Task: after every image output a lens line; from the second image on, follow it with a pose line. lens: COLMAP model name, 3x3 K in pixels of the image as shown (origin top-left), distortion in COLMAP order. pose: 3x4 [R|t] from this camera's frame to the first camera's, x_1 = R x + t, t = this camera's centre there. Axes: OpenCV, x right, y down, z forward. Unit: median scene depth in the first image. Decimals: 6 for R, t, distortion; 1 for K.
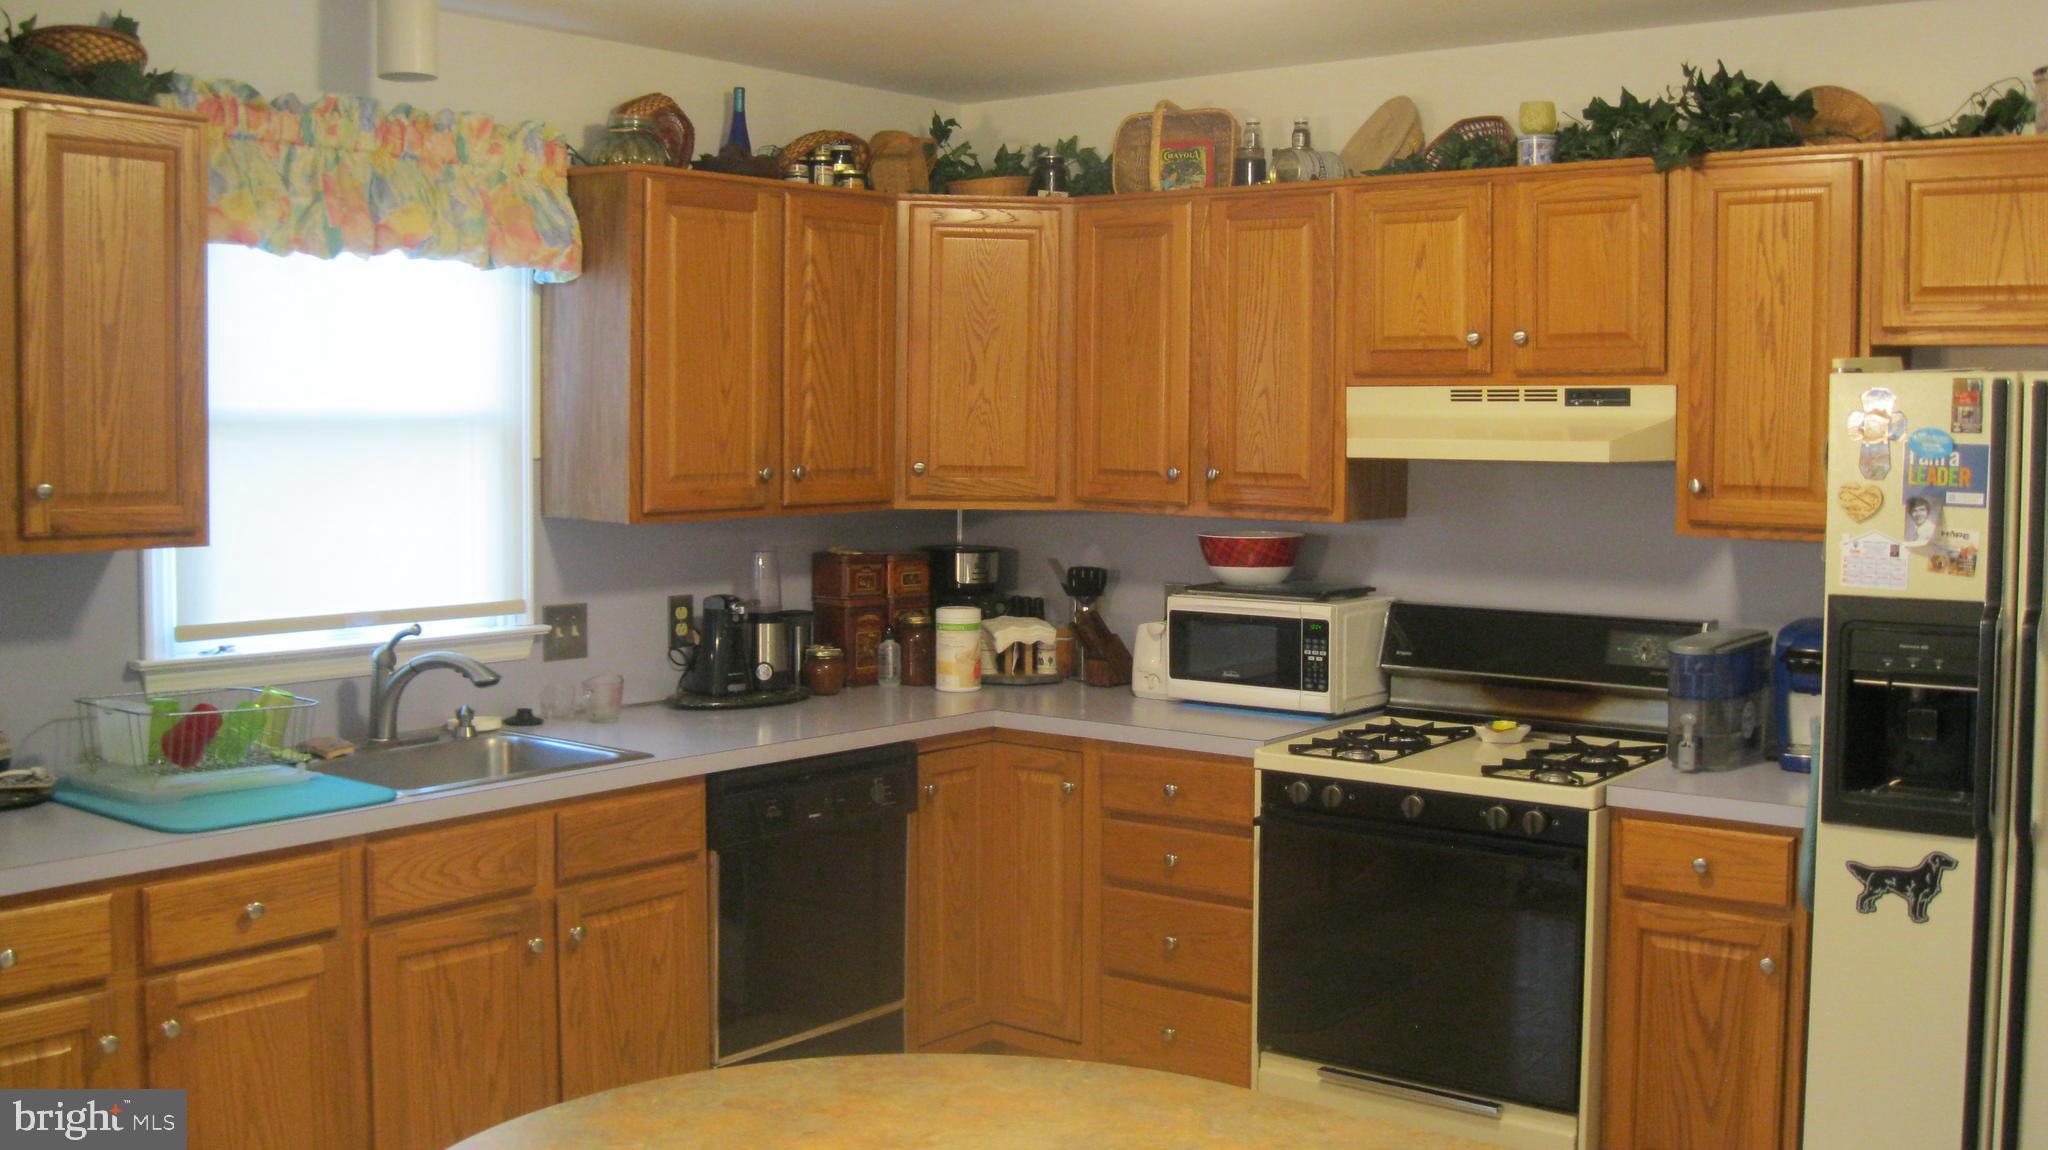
lens RADIAL K [[2138.9, 0, 1022.4], [0, 2138.9, 570.0], [0, 0, 1]] dist [-0.137973, -0.011898]
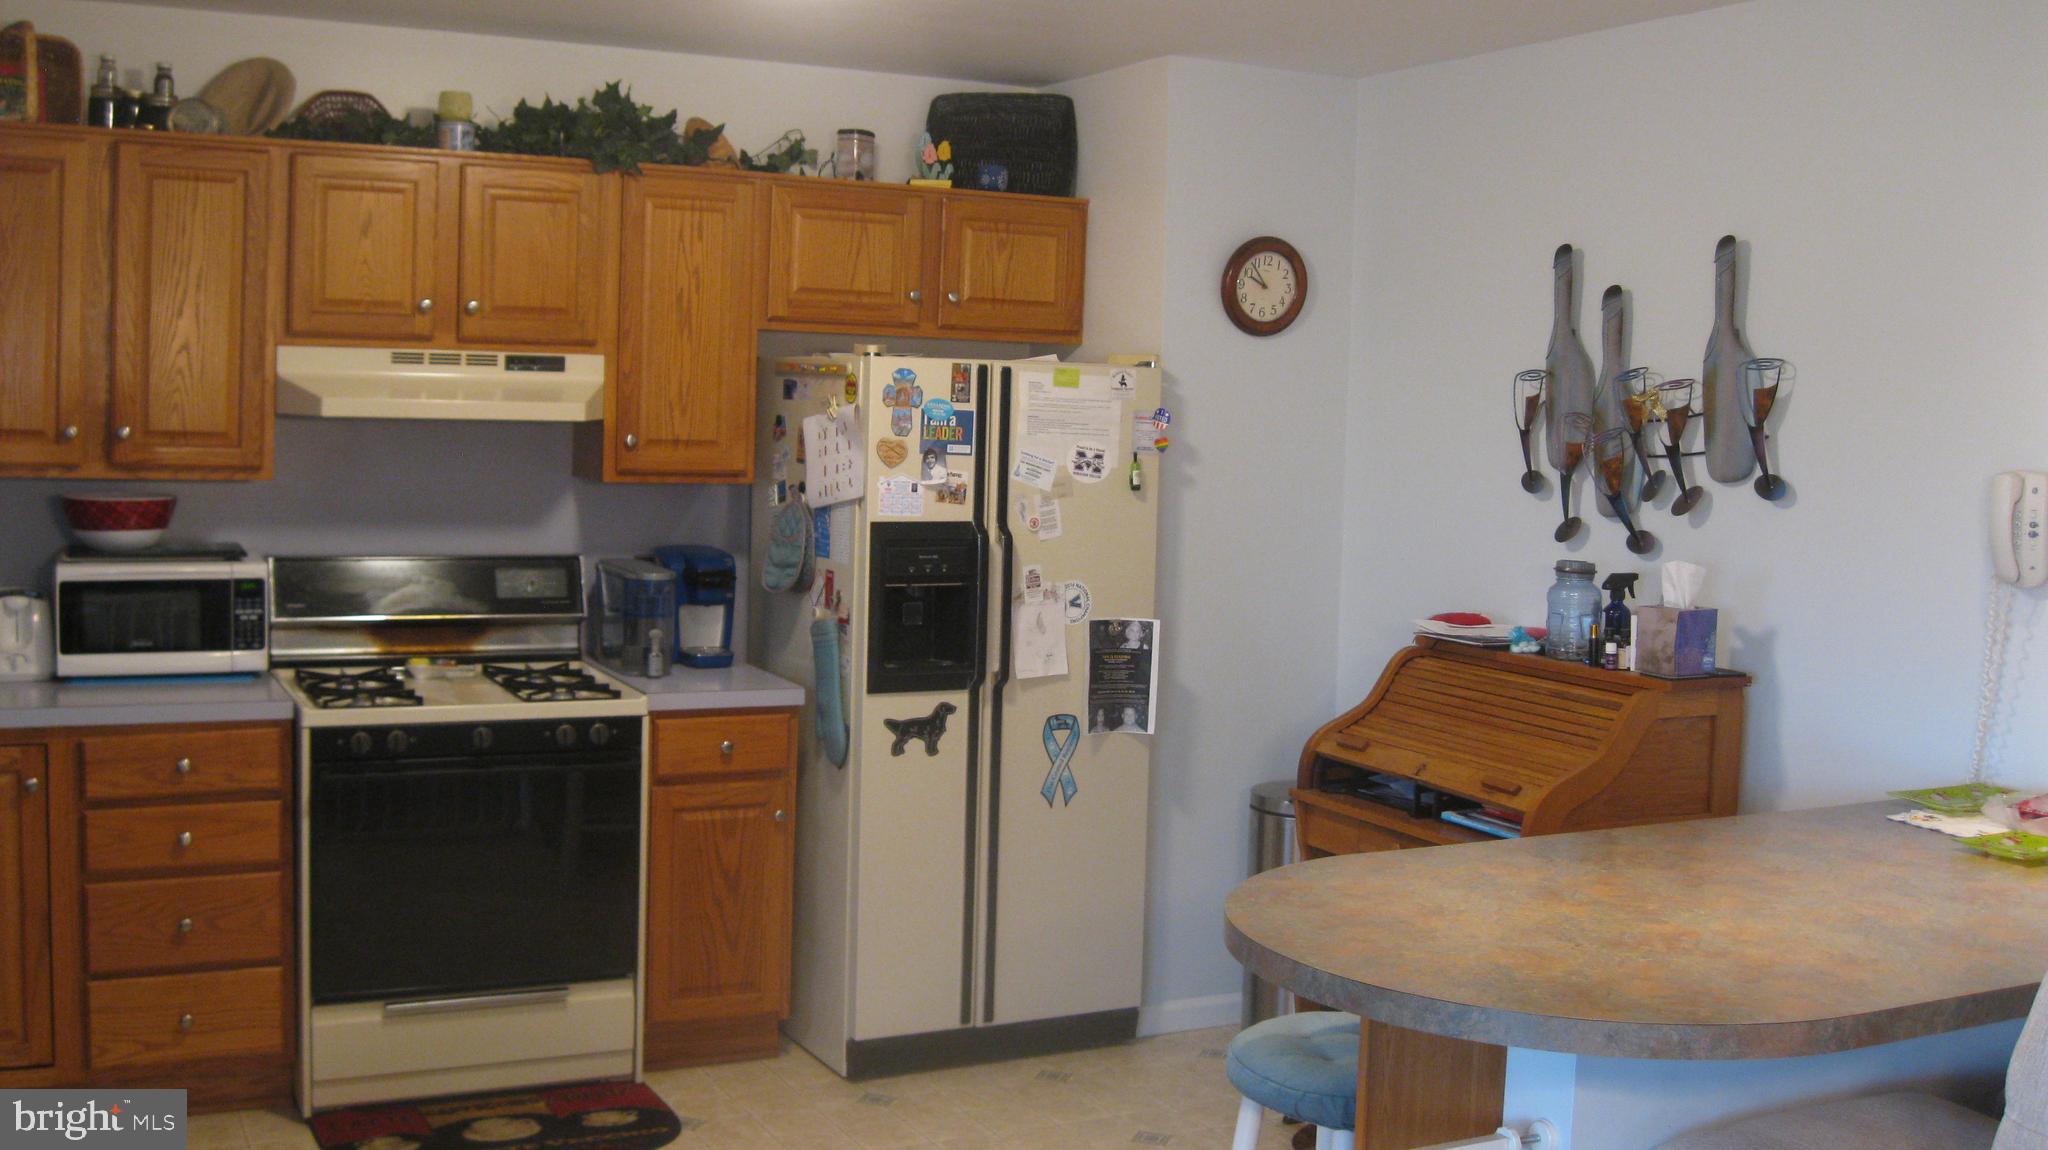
lens RADIAL K [[2138.9, 0, 1022.4], [0, 2138.9, 570.0], [0, 0, 1]] dist [-0.137973, -0.011898]
pose [[0.386561, -0.062702, 0.920130, -0.715888], [0.034558, 0.997970, 0.053489, -0.023544], [-0.921616, 0.011121, 0.387944, 0.328819]]
